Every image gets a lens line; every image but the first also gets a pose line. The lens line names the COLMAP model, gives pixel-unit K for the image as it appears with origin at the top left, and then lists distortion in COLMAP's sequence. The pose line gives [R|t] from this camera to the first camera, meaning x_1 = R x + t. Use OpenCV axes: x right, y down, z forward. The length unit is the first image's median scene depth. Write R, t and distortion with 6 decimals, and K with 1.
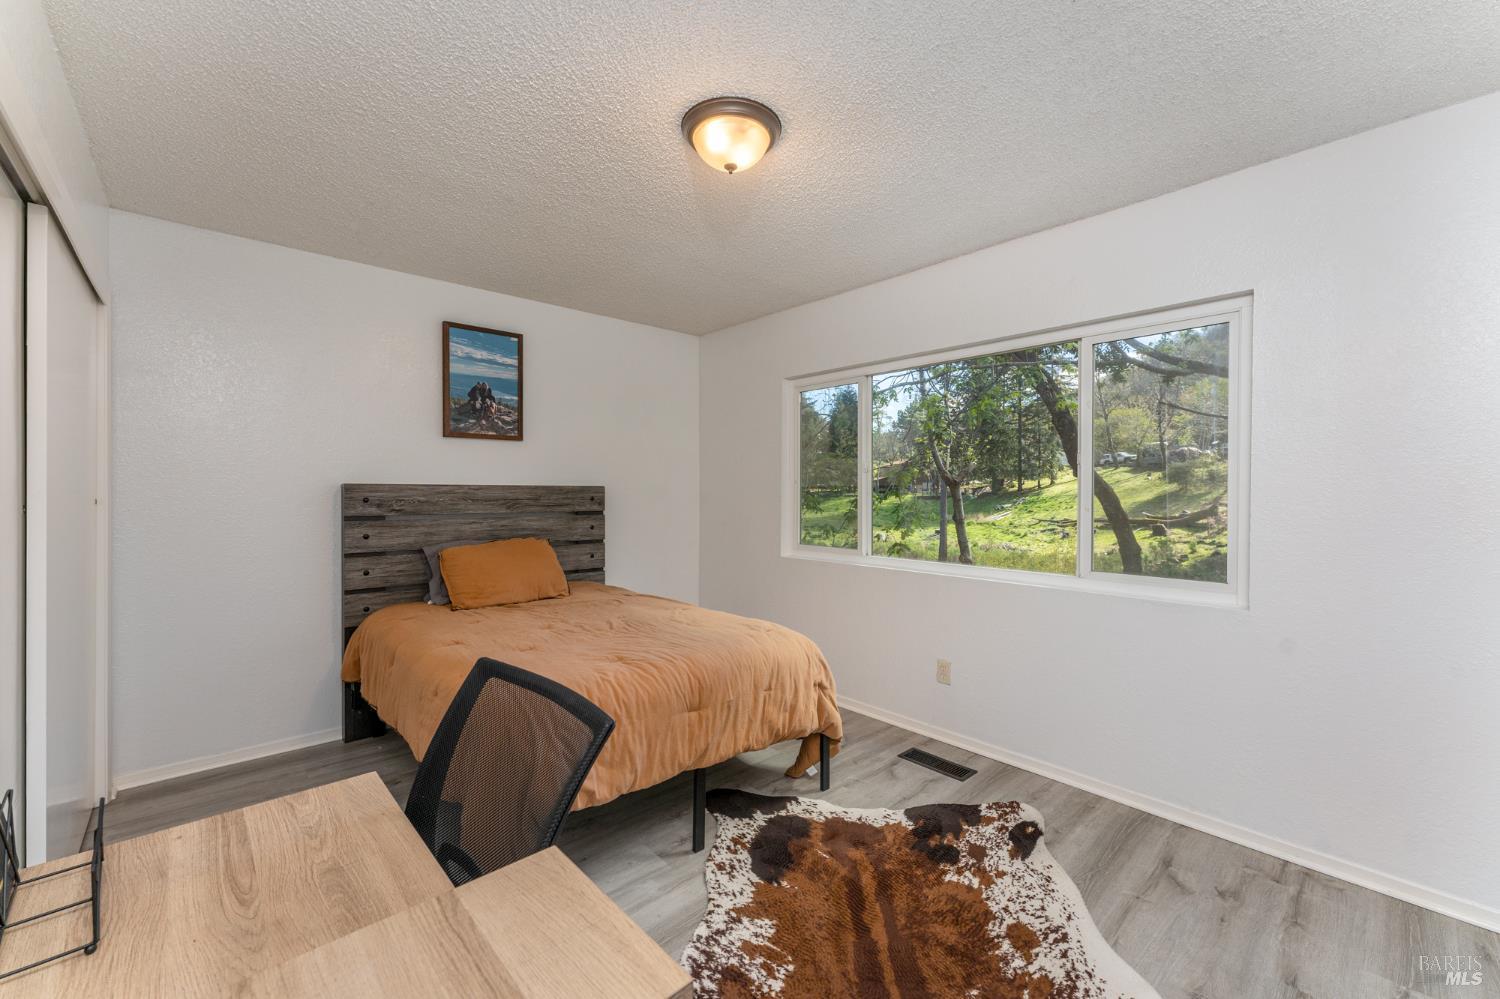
lens RADIAL K [[604.5, 0, 752.4], [0, 604.5, 493.9], [0, 0, 1]] dist [0.005743, -0.002014]
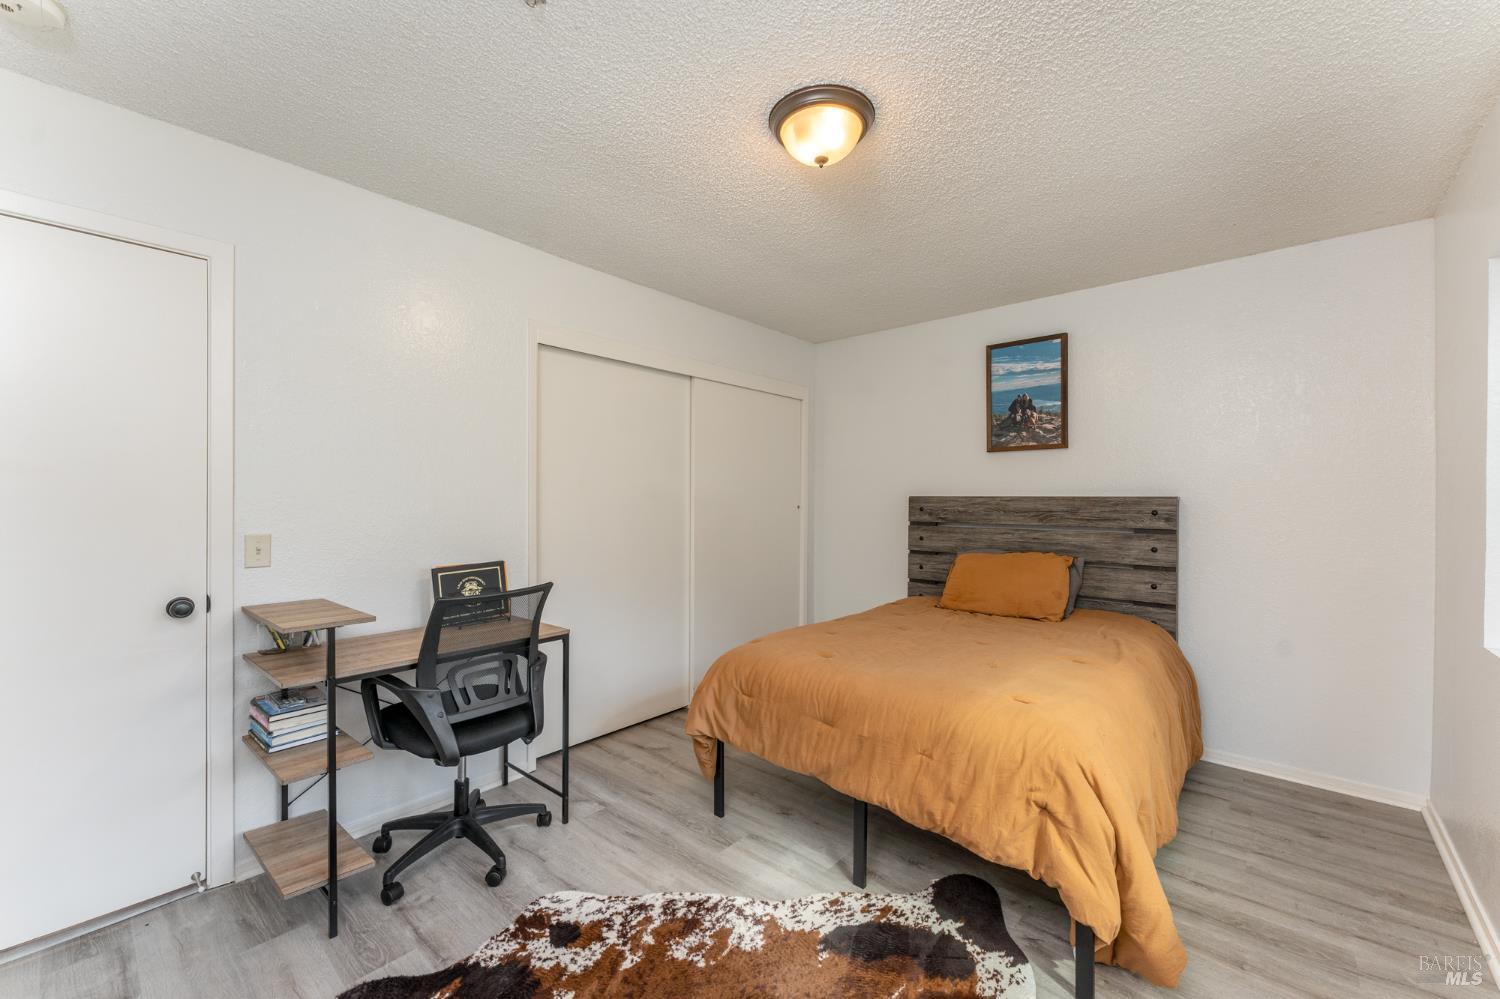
lens RADIAL K [[604.5, 0, 749.0], [0, 604.5, 499.8], [0, 0, 1]] dist [0.005743, -0.002014]
pose [[0.106141, -0.002504, -0.994348, 0.519970], [-0.010966, 0.999933, -0.003688, -0.000472], [0.994291, 0.011296, 0.106106, 0.458003]]
